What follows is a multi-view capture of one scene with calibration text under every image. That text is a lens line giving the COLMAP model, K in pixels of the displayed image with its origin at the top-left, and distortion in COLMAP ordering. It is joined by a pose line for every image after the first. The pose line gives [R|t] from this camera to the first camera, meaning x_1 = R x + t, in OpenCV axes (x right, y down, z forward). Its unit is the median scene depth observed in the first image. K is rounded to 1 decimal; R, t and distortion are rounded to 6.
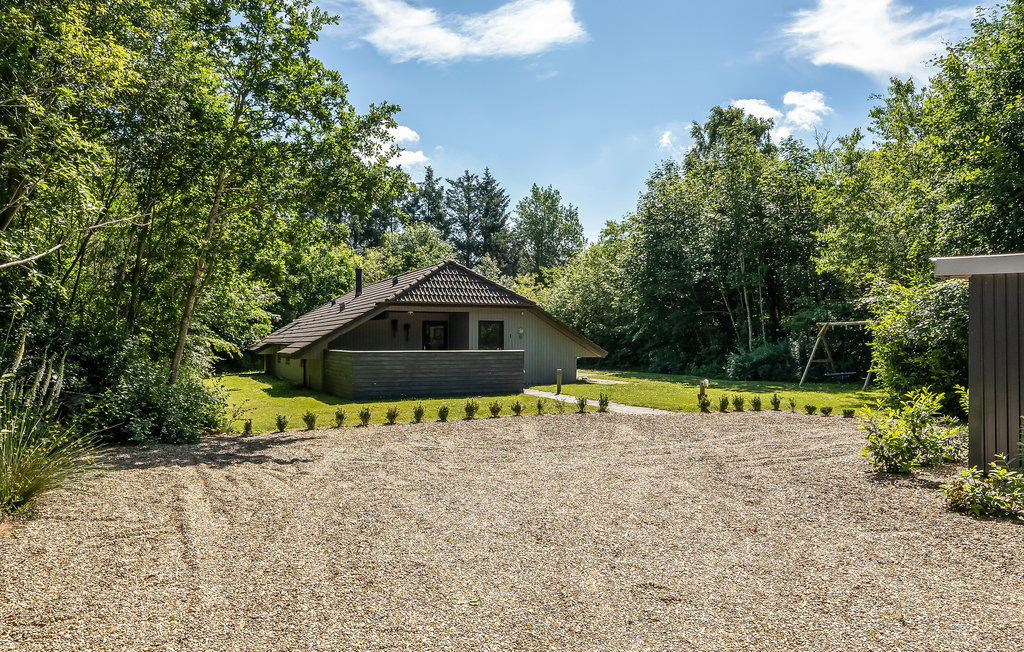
lens RADIAL K [[716.0, 0, 512.0], [0, 716.0, 326.0], [0, 0, 1]] dist [-0.004720, -0.007593]
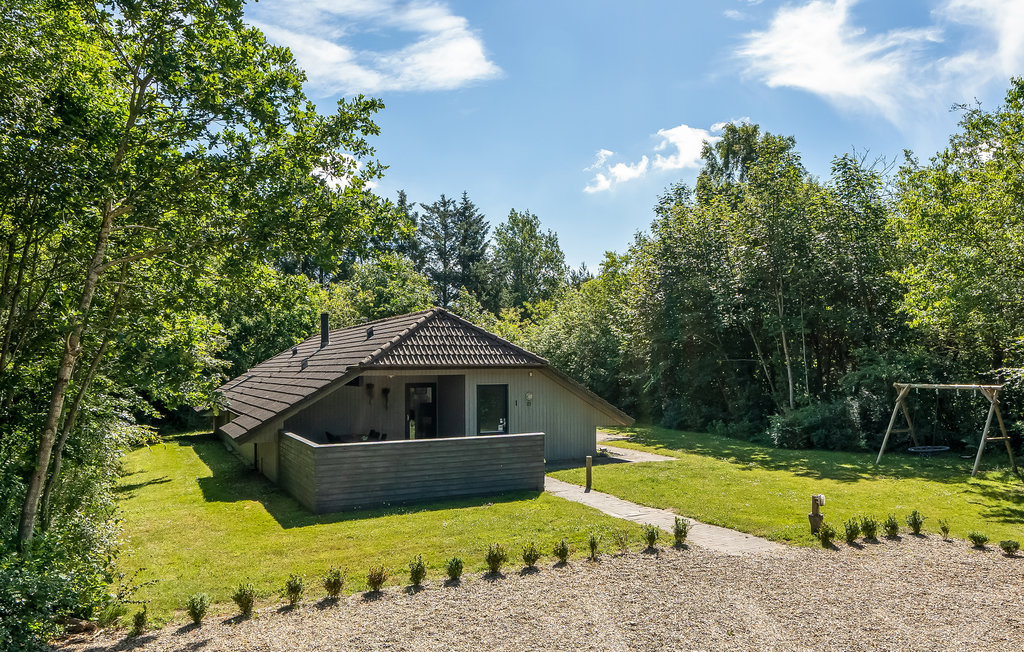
lens RADIAL K [[725.5, 0, 512.9], [0, 725.5, 344.6], [0, 0, 1]] dist [0.001527, 0.002634]
pose [[0.999099, -0.008267, 0.041638, -0.035480], [0.008652, 0.999921, -0.009080, -0.039682], [-0.041560, 0.009432, 0.999091, 0.171888]]
